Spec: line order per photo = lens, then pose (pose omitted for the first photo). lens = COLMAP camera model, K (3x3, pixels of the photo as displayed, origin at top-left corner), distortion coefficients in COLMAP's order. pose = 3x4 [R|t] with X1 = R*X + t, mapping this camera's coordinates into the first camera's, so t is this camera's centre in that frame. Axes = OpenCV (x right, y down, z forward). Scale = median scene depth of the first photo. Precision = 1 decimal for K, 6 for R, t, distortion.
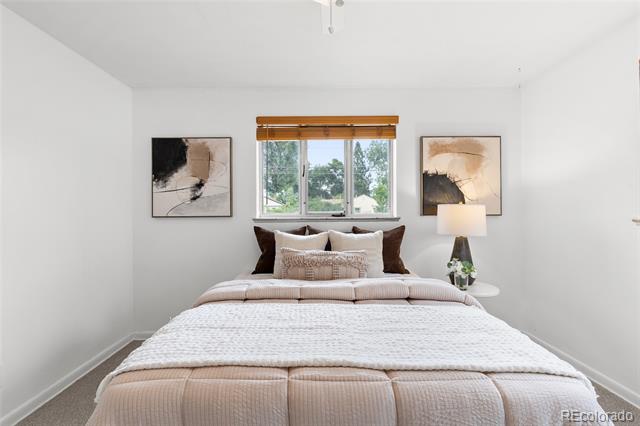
lens RADIAL K [[289.2, 0, 321.9], [0, 289.2, 209.0], [0, 0, 1]] dist [0.008952, 0.000173]
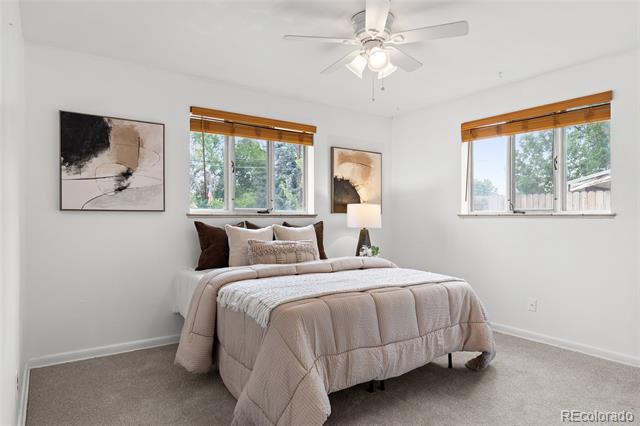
lens RADIAL K [[391.7, 0, 318.4], [0, 391.7, 213.8], [0, 0, 1]] dist [0.005359, 0.001258]
pose [[0.823288, 0.013549, 0.567462, -0.614483], [-0.015209, 0.999883, -0.001808, 0.029294], [-0.567420, -0.007142, 0.823397, -0.294757]]
